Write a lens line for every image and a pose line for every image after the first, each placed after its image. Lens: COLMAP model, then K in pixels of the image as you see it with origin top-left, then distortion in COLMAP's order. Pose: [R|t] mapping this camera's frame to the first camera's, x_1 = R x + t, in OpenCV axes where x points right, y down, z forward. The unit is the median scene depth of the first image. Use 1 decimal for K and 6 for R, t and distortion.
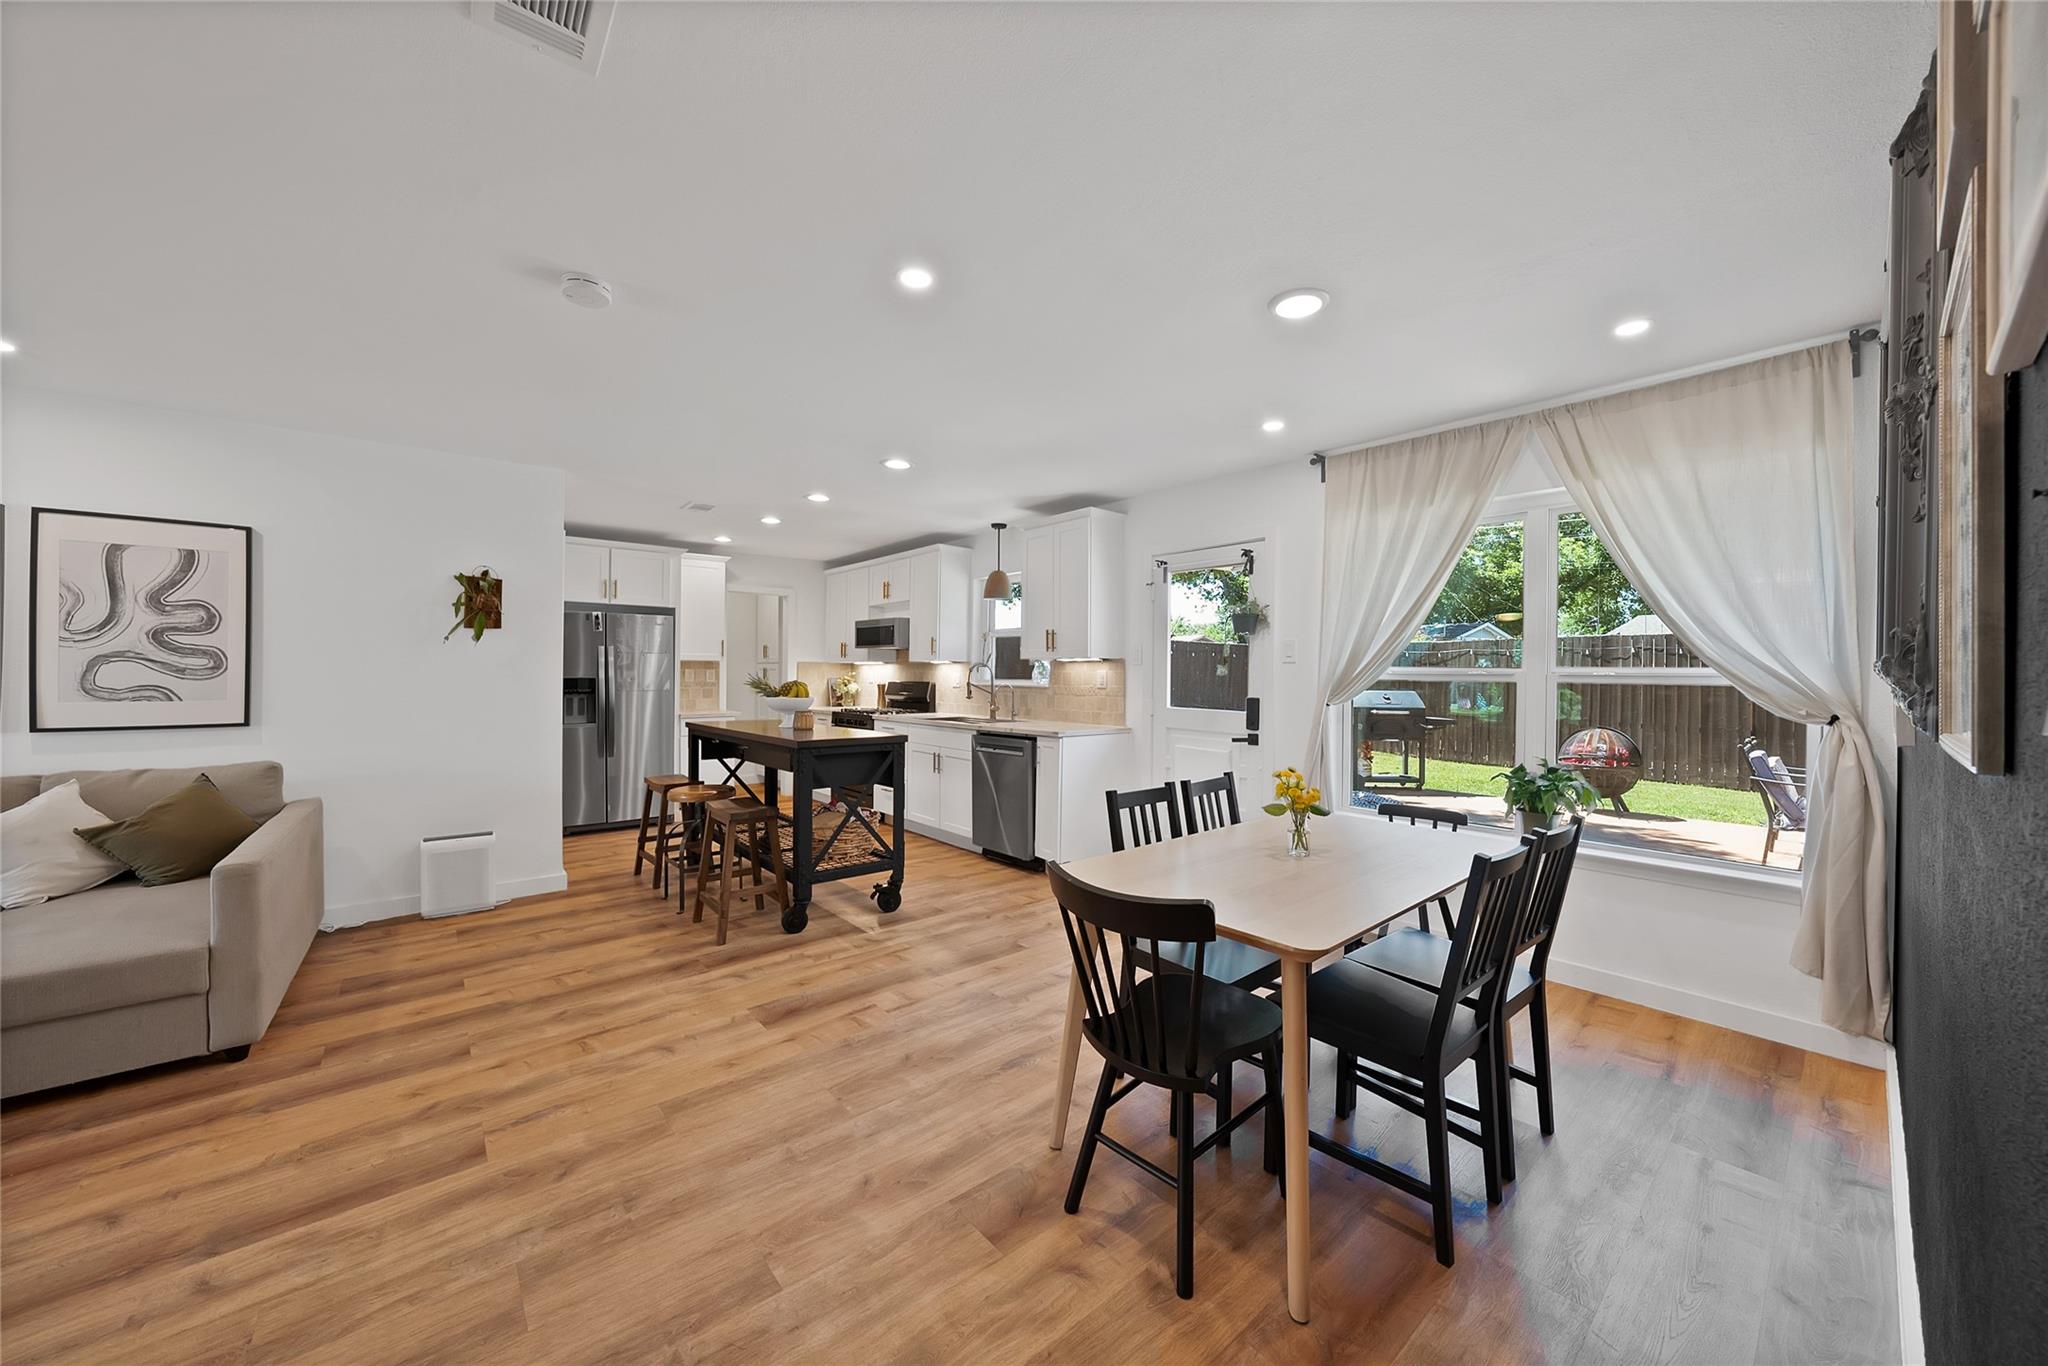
lens RADIAL K [[734.0, 0, 1026.9], [0, 734.0, 673.8], [0, 0, 1]] dist [-0.031436, 0.007591]
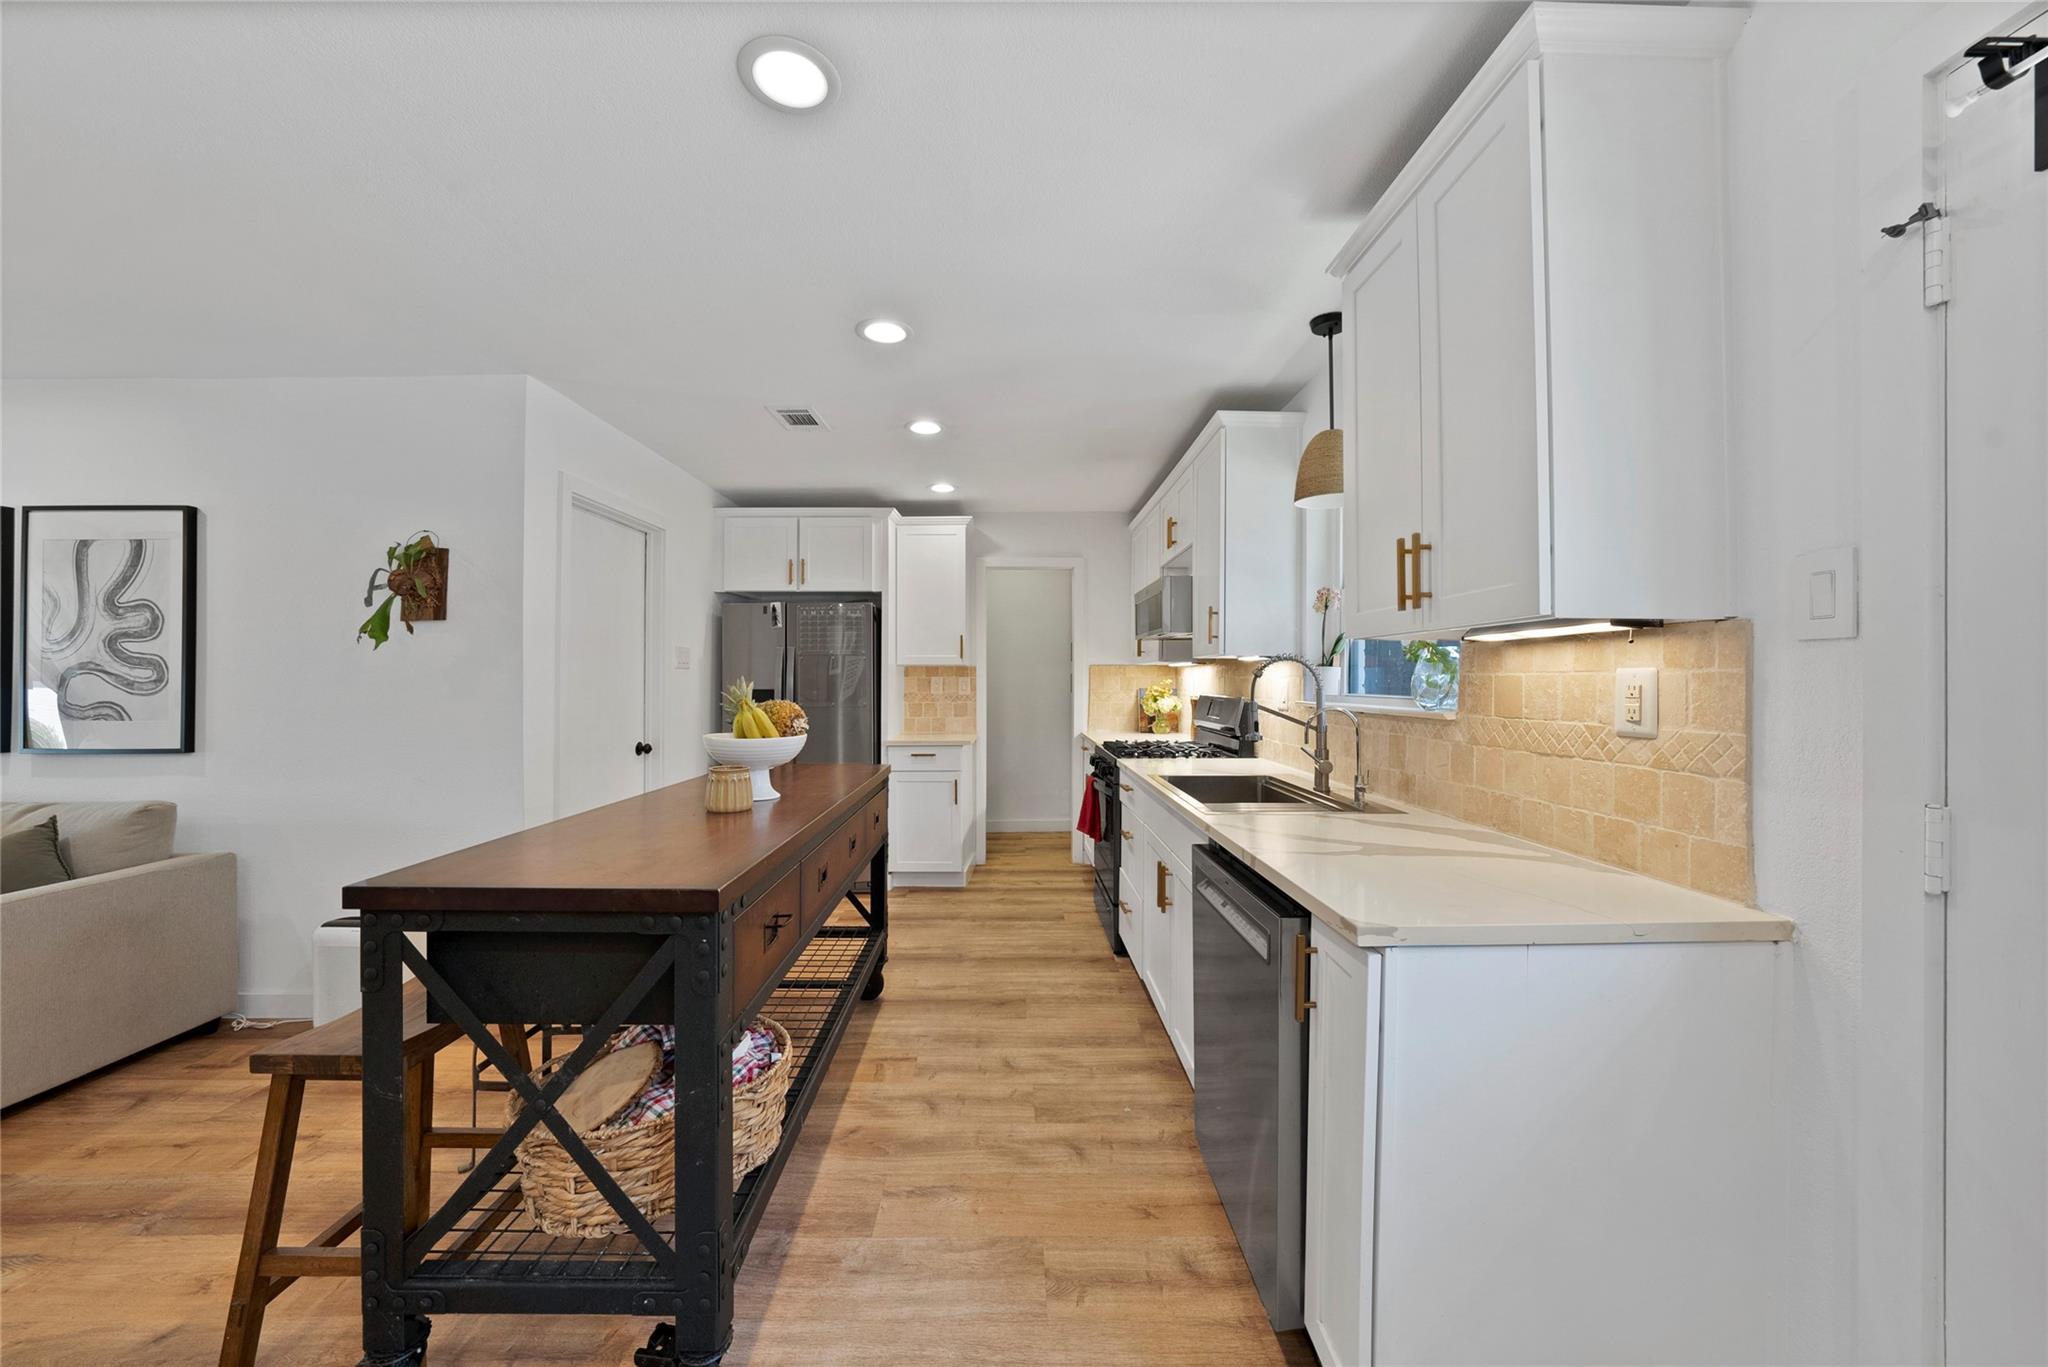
lens RADIAL K [[729.3, 0, 1016.3], [0, 729.3, 674.5], [0, 0, 1]] dist [-0.032942, 0.007228]
pose [[0.770813, -0.010546, -0.636974, 0.146894], [0.005416, 0.999935, -0.010002, -0.001981], [0.637038, 0.004260, 0.770821, 1.023731]]
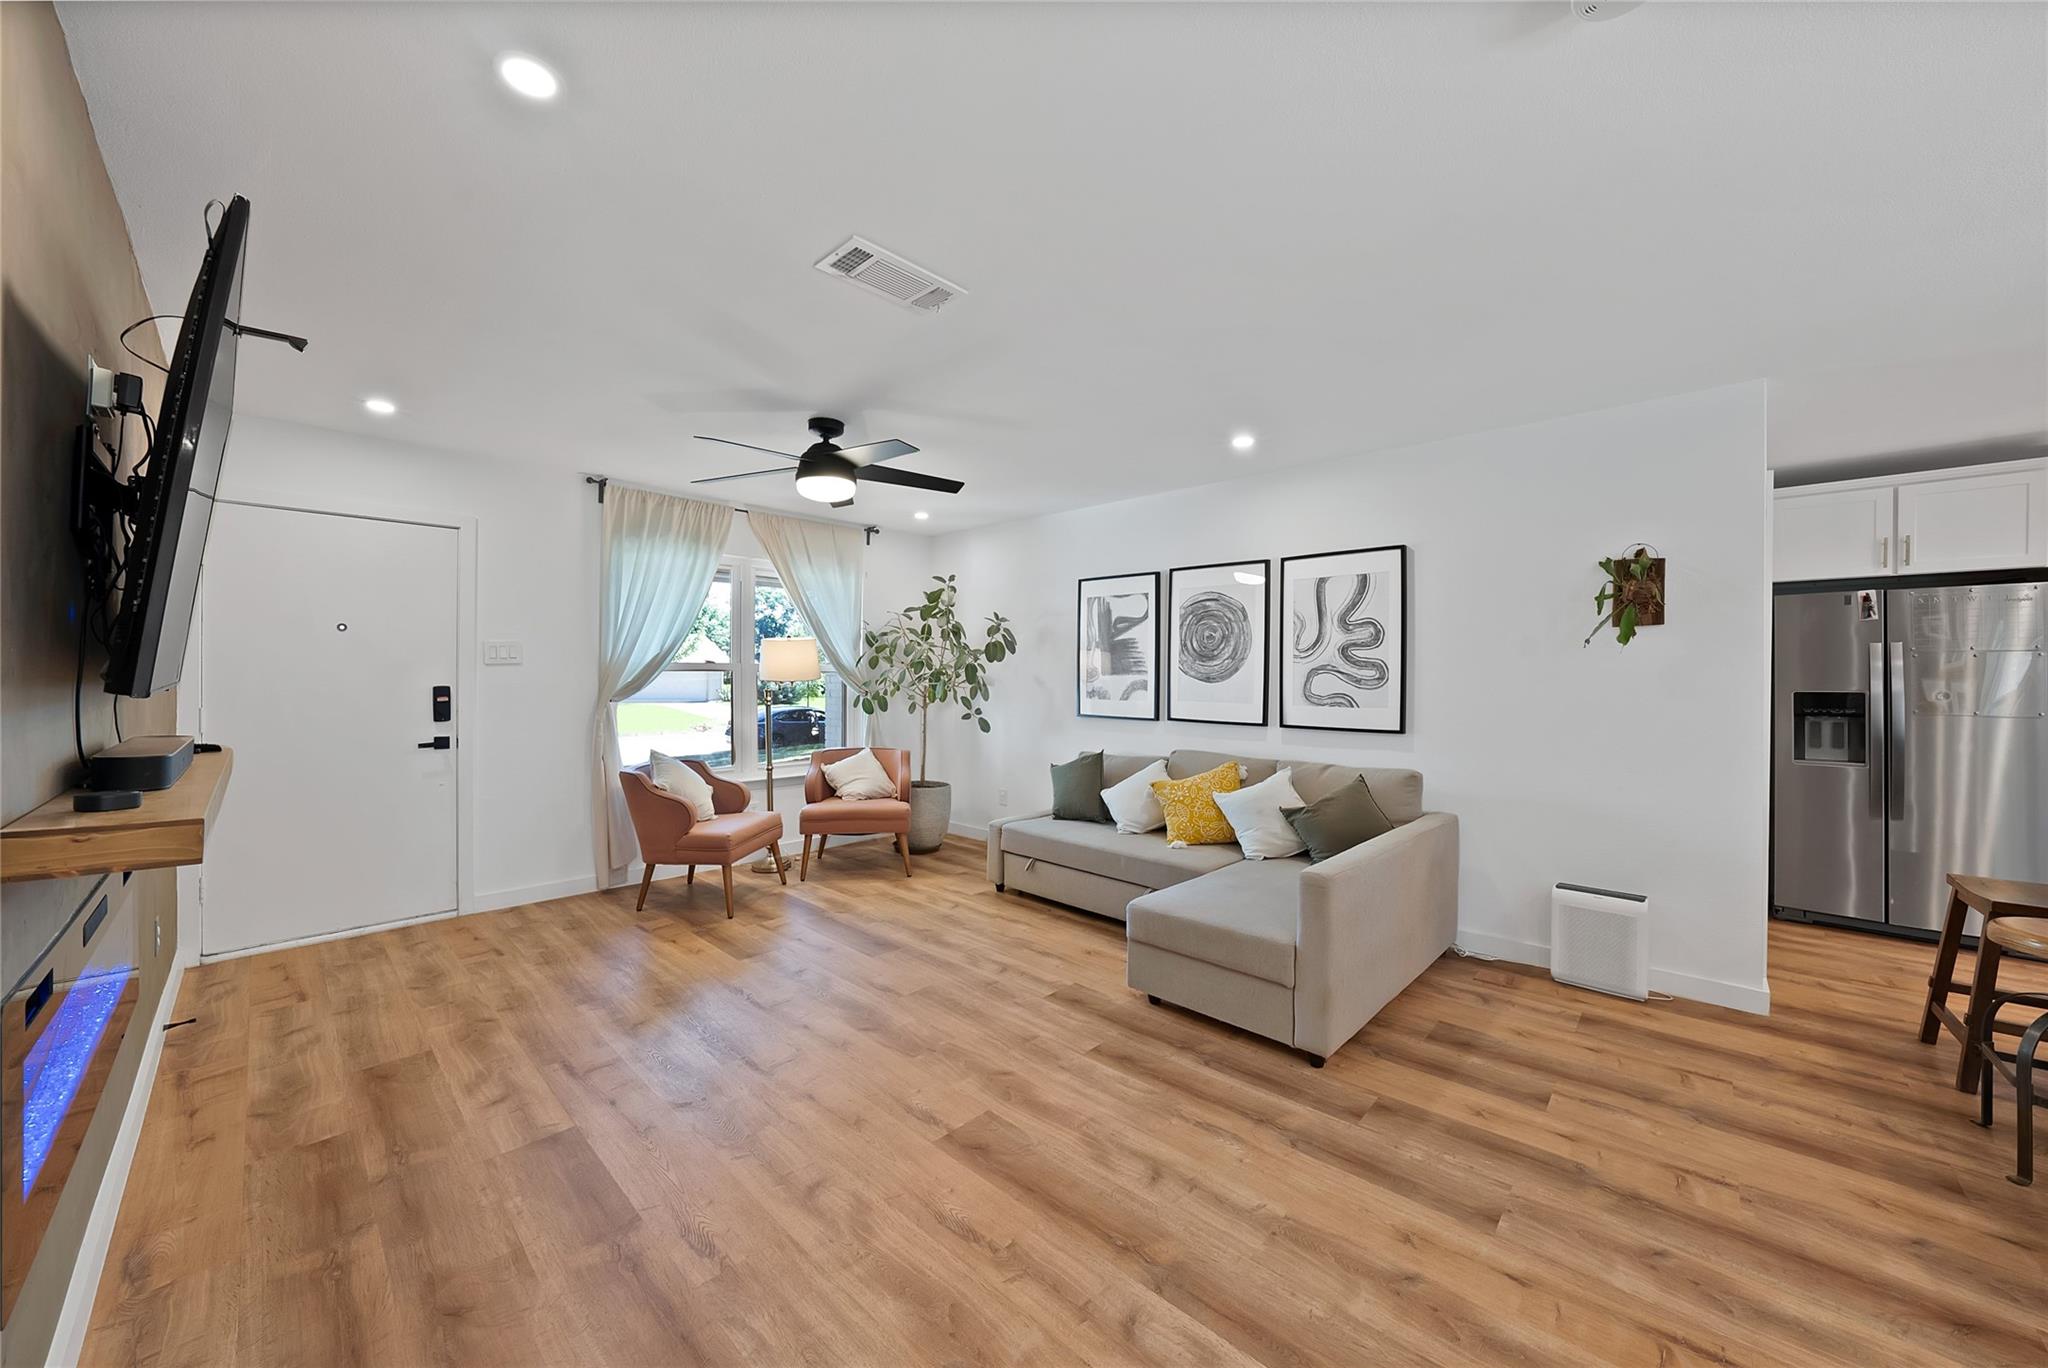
lens RADIAL K [[729.4, 0, 1024.9], [0, 729.4, 675.6], [0, 0, 1]] dist [-0.030781, 0.007191]
pose [[0.113134, -0.006267, -0.993560, -0.096899], [-0.005782, 0.999959, -0.006966, -0.001864], [0.993563, 0.006533, 0.113093, 0.339242]]
